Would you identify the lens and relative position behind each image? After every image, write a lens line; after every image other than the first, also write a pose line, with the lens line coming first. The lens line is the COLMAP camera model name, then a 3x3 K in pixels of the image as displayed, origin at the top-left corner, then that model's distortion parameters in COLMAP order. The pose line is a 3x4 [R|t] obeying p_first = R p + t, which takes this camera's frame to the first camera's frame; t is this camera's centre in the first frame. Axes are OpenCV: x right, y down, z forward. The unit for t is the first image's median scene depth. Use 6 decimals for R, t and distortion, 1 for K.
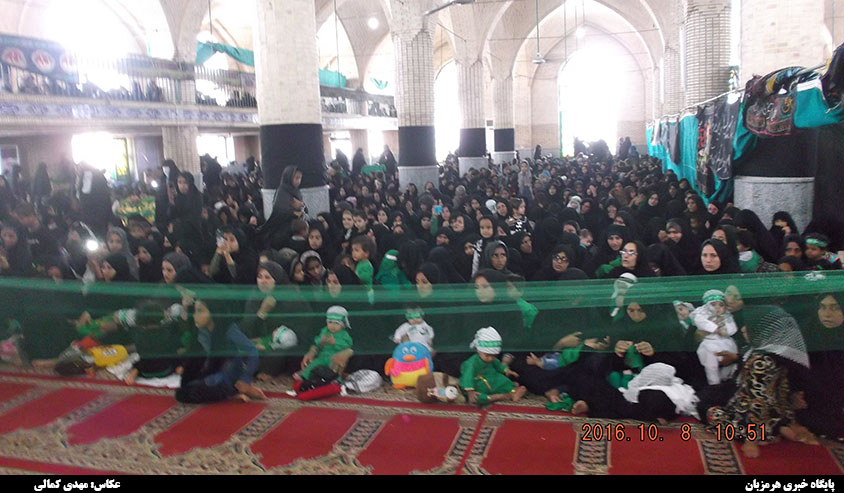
lens RADIAL K [[699.2, 0, 419.8], [0, 699.2, 236.8], [0, 0, 1]] dist [-0.037126, 0.116901]
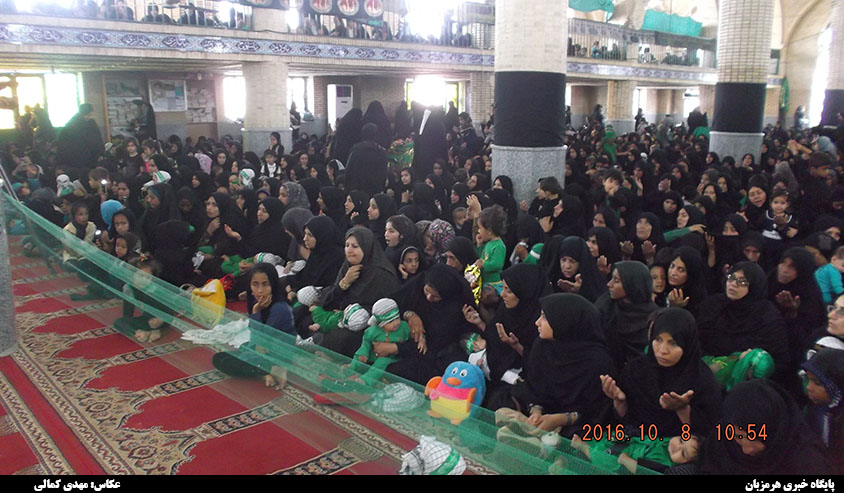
lens RADIAL K [[699.2, 0, 419.8], [0, 699.2, 236.8], [0, 0, 1]] dist [-0.037126, 0.116901]
pose [[0.863106, 0.149621, -0.482350, 0.149143], [-0.116783, 0.988349, 0.097608, -0.026455], [0.491334, -0.027916, 0.870524, 0.161508]]
